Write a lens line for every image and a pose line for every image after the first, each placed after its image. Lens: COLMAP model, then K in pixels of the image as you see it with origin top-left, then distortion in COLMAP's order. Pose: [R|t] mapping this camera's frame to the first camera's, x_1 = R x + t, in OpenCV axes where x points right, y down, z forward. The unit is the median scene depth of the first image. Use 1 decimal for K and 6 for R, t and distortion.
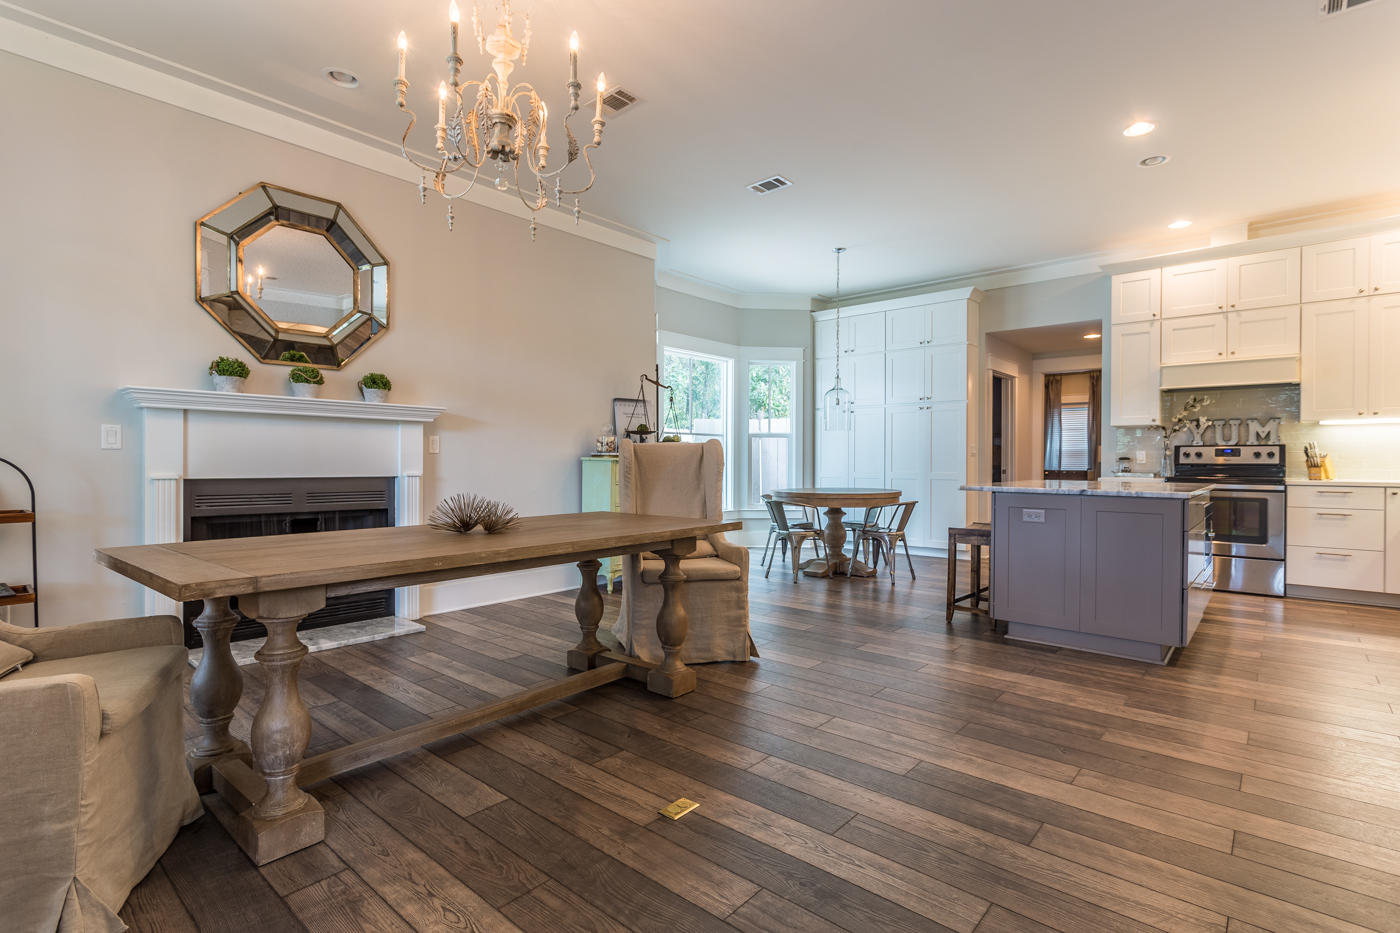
lens RADIAL K [[675.2, 0, 713.9], [0, 675.2, 468.6], [0, 0, 1]] dist [-0.000574, 0.000428]
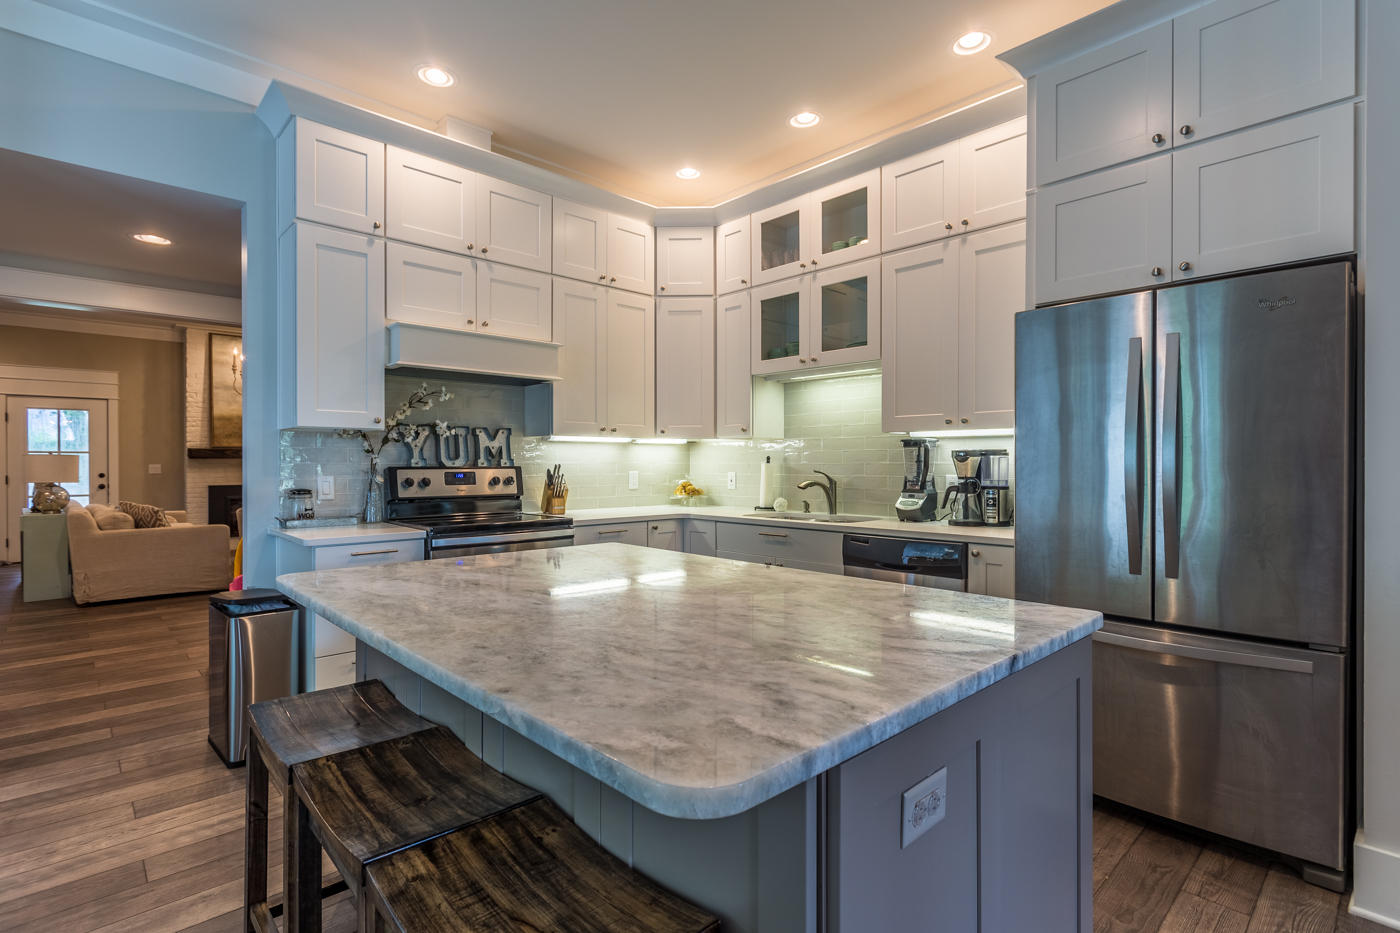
lens RADIAL K [[673.1, 0, 694.0], [0, 673.1, 466.1], [0, 0, 1]] dist [-0.001088, 0.000057]
pose [[0.120777, -0.006371, 0.992659, 0.207283], [0.015209, 0.999874, 0.004567, -0.047884], [-0.992563, 0.014546, 0.120859, 0.957587]]
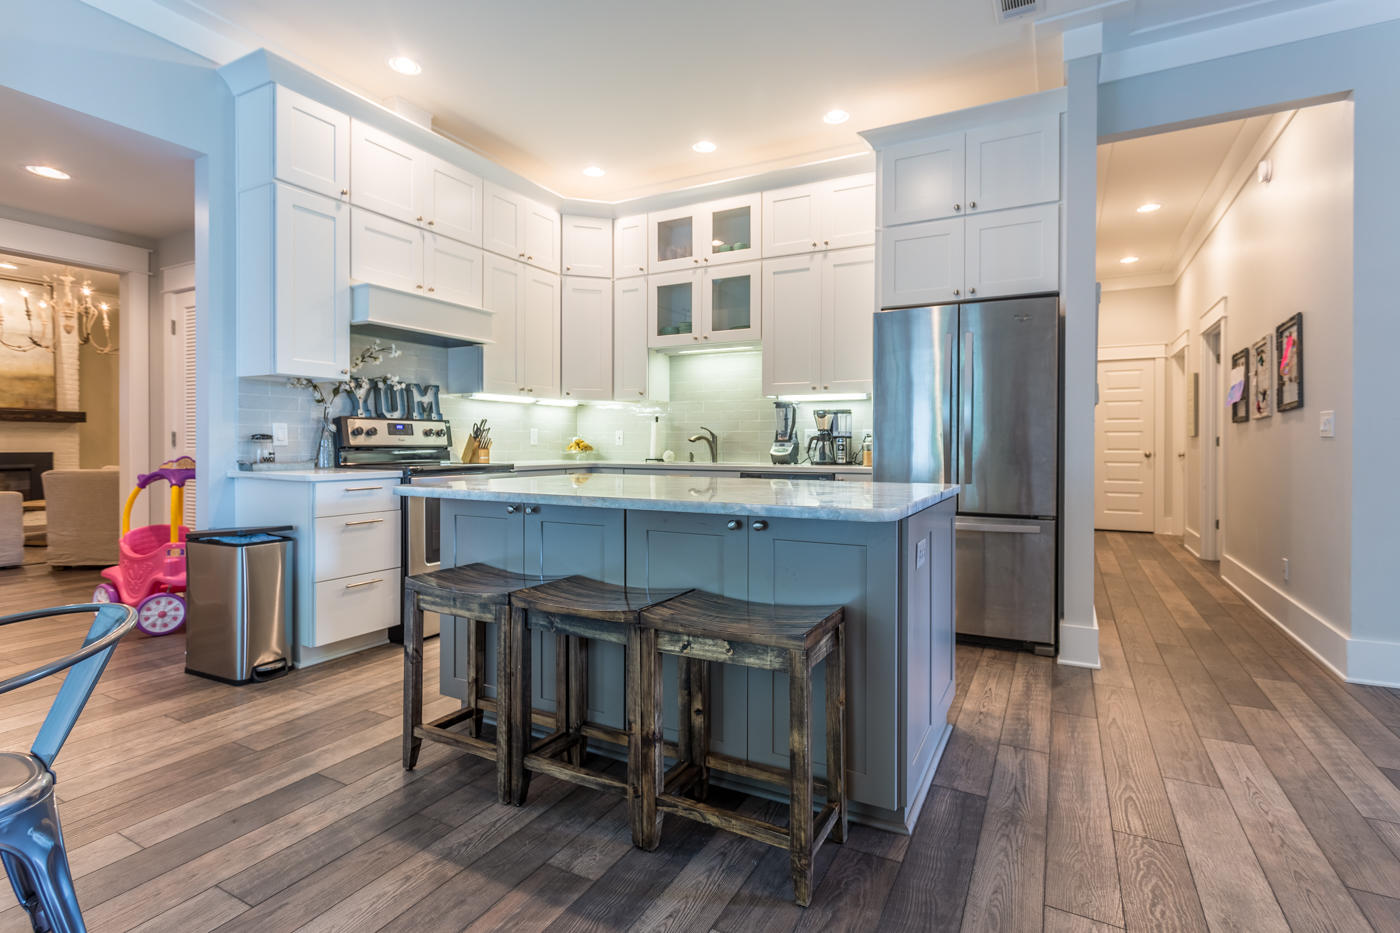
lens RADIAL K [[674.4, 0, 697.5], [0, 674.4, 446.0], [0, 0, 1]] dist [0.001078, 0.000712]
pose [[-0.202454, -0.006819, 0.979268, 0.020088], [0.010695, 0.999901, 0.009174, -0.012988], [-0.979233, 0.012331, -0.202361, 1.147054]]
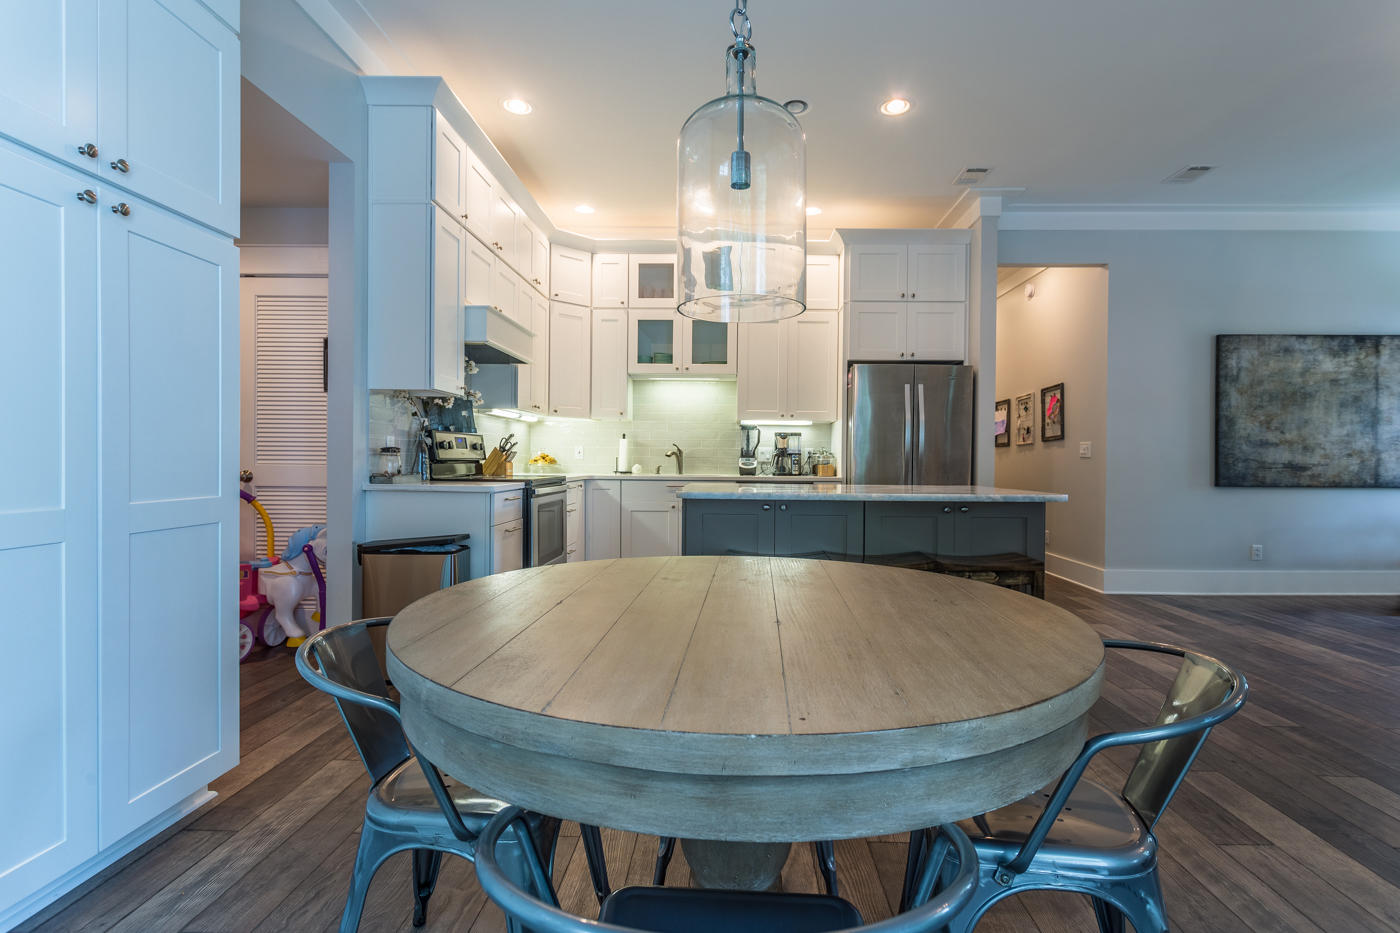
lens RADIAL K [[671.5, 0, 720.3], [0, 671.5, 463.0], [0, 0, 1]] dist [0.001037, 0.000271]
pose [[-0.624859, -0.013127, 0.780627, 0.041230], [0.000162, 0.999856, 0.016943, -0.019628], [-0.780738, 0.010714, -0.624767, 1.679733]]
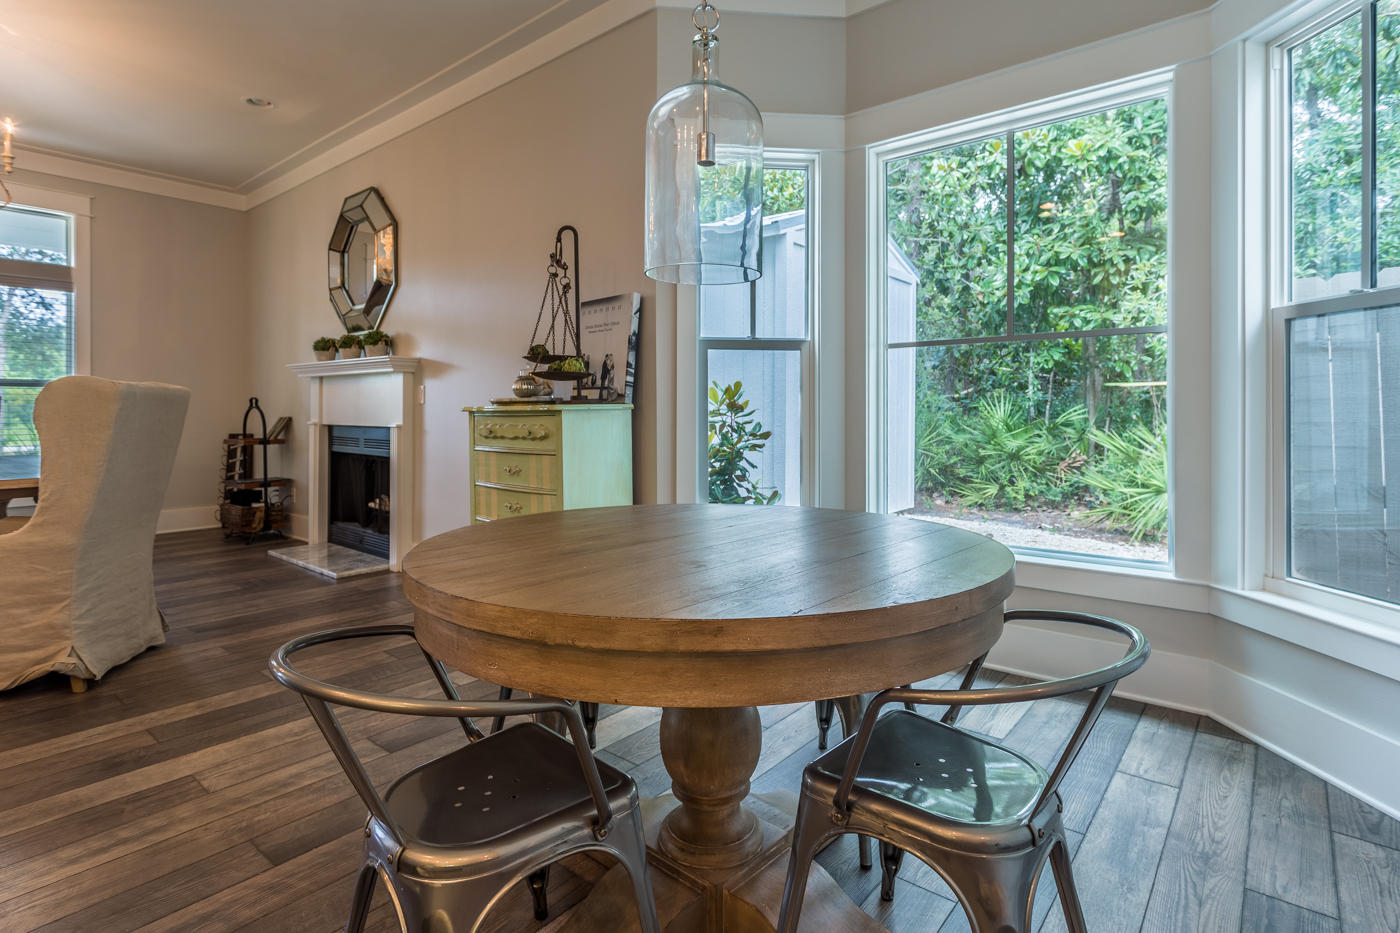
lens RADIAL K [[700.7, 0, 703.8], [0, 700.7, 407.4], [0, 0, 1]] dist [0.001850, 0.000266]
pose [[0.008375, -0.006910, -0.999941, 0.617803], [-0.010948, 0.999916, -0.007002, -0.015556], [0.999905, 0.011006, 0.008298, 1.478629]]
